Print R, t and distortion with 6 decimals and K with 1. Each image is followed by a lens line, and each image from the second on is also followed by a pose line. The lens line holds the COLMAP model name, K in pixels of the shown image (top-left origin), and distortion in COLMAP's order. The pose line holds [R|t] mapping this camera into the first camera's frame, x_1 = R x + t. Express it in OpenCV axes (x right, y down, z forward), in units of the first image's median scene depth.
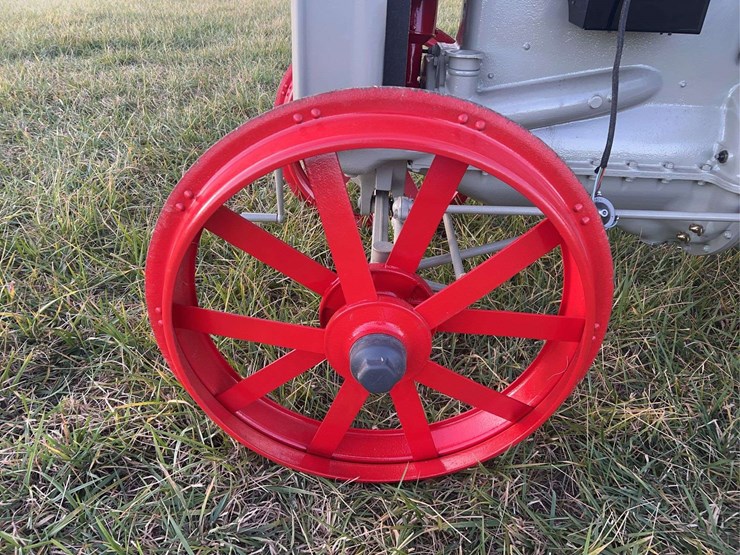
lens RADIAL K [[561.9, 0, 370.0], [0, 561.9, 277.5], [0, 0, 1]] dist [0.045911, -0.044224]
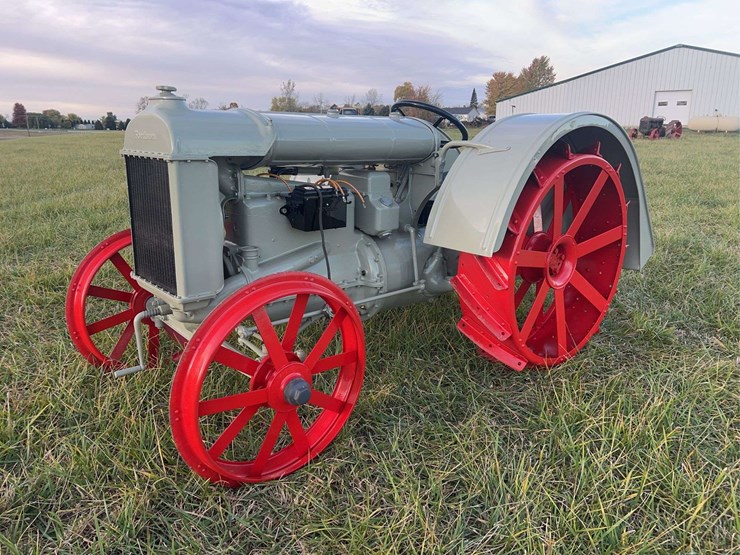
lens RADIAL K [[561.9, 0, 370.0], [0, 561.9, 277.5], [0, 0, 1]] dist [0.045911, -0.044224]
pose [[0.741510, -0.190633, 0.643290, -0.753249], [0.340446, 0.933092, -0.115913, 0.063385], [-0.578152, 0.304956, 0.756797, -0.647690]]
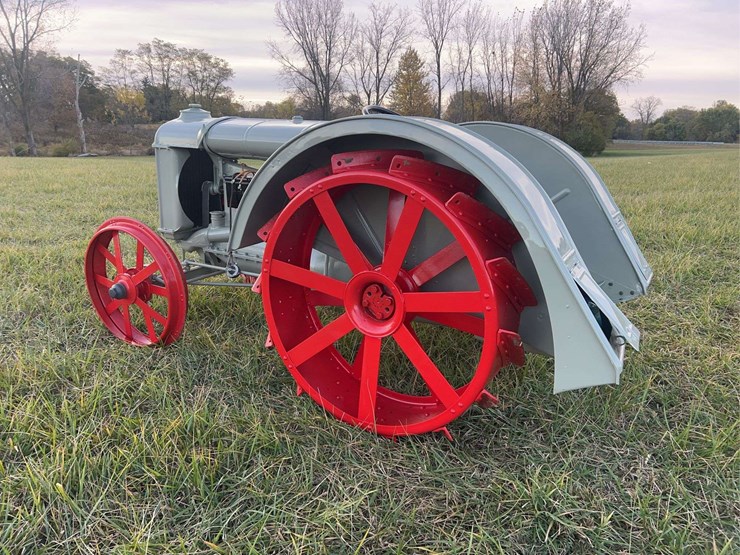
lens RADIAL K [[561.9, 0, 370.0], [0, 561.9, 277.5], [0, 0, 1]] dist [0.045911, -0.044224]
pose [[0.876830, 0.118365, -0.466004, 2.100086], [-0.234771, 0.951225, -0.200133, 0.282610], [0.419586, 0.284887, 0.861851, -0.964858]]
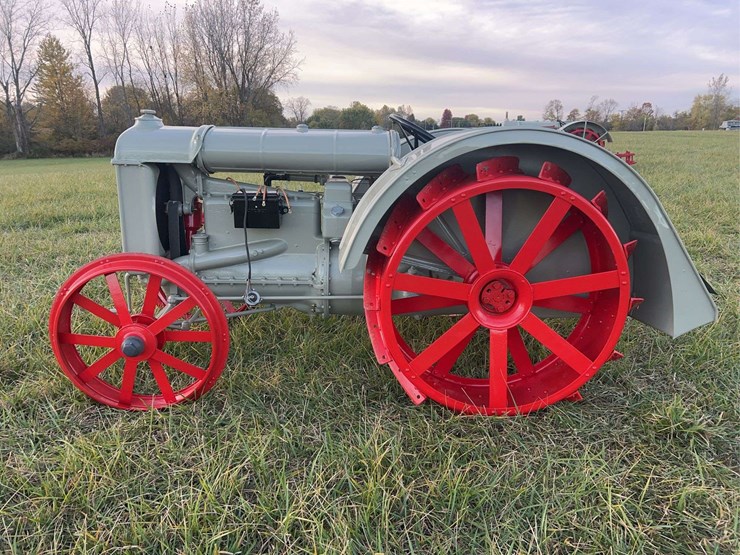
lens RADIAL K [[561.9, 0, 370.0], [0, 561.9, 277.5], [0, 0, 1]] dist [0.045911, -0.044224]
pose [[0.997730, -0.032162, 0.059158, 0.713154], [0.045960, 0.967356, -0.249221, 0.395739], [-0.049212, 0.251374, 0.966638, -1.276312]]
